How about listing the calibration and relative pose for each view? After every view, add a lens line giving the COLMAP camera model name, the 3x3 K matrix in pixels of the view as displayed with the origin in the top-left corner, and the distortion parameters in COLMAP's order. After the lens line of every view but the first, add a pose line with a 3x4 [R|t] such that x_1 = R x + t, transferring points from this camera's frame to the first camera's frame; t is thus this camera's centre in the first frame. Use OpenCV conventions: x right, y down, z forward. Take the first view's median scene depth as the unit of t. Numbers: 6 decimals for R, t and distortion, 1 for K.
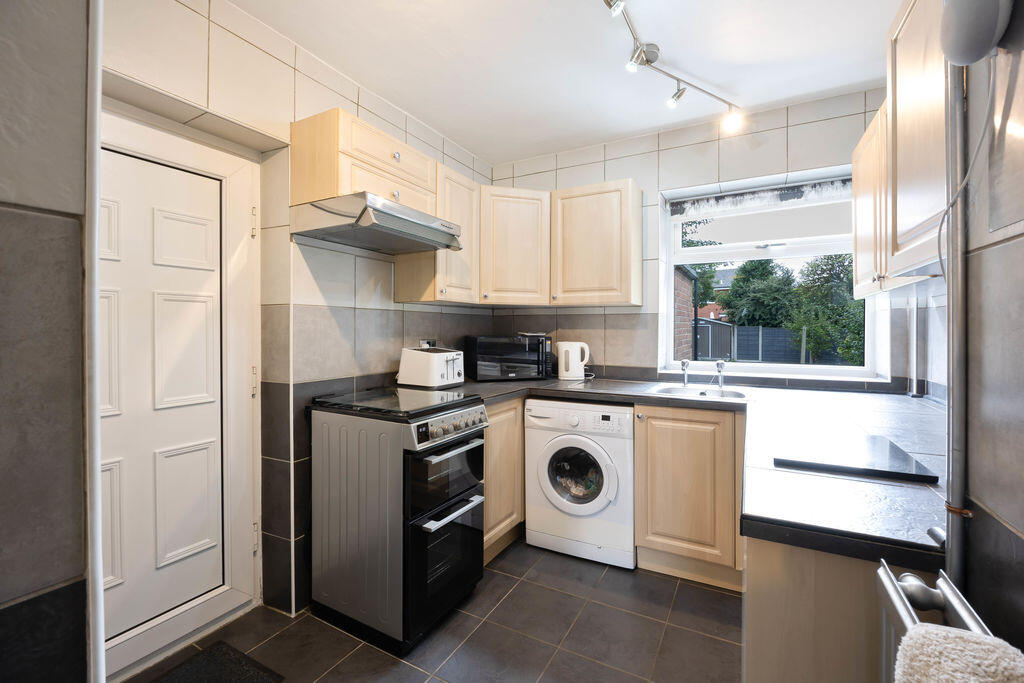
lens RADIAL K [[433.8, 0, 517.5], [0, 433.8, 327.4], [0, 0, 1]] dist [-0.000182, -0.000013]
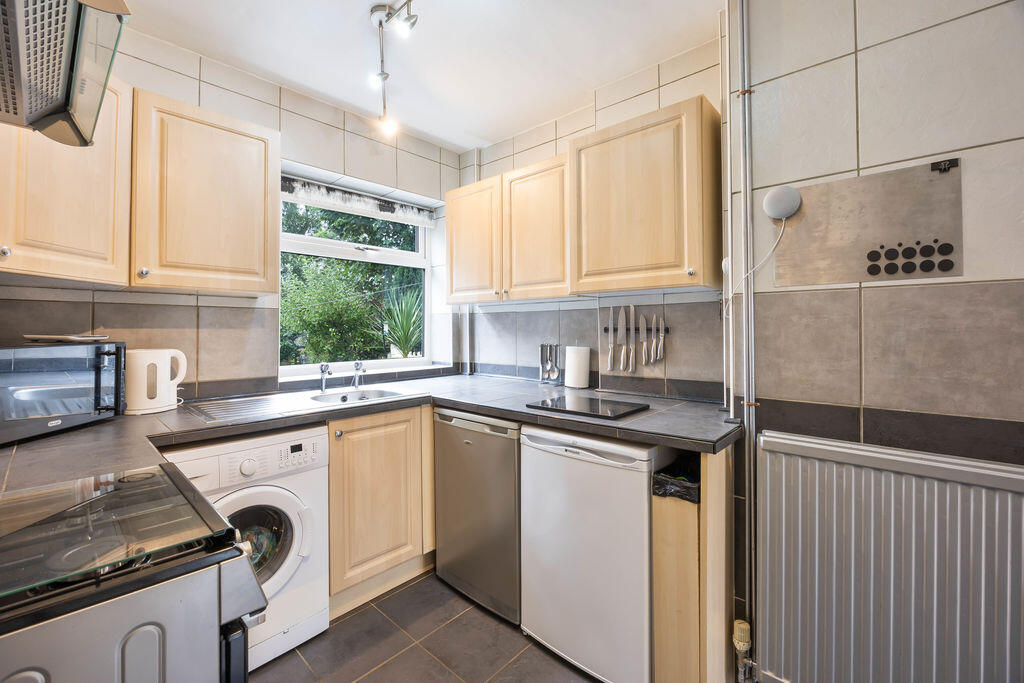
lens RADIAL K [[438.7, 0, 510.3], [0, 438.7, 322.1], [0, 0, 1]] dist [0.000003, 0.000051]
pose [[0.252336, 0.012863, 0.967554, -0.365430], [-0.001661, 0.999916, -0.012860, 0.002535], [-0.967638, 0.001638, 0.252336, 0.390547]]
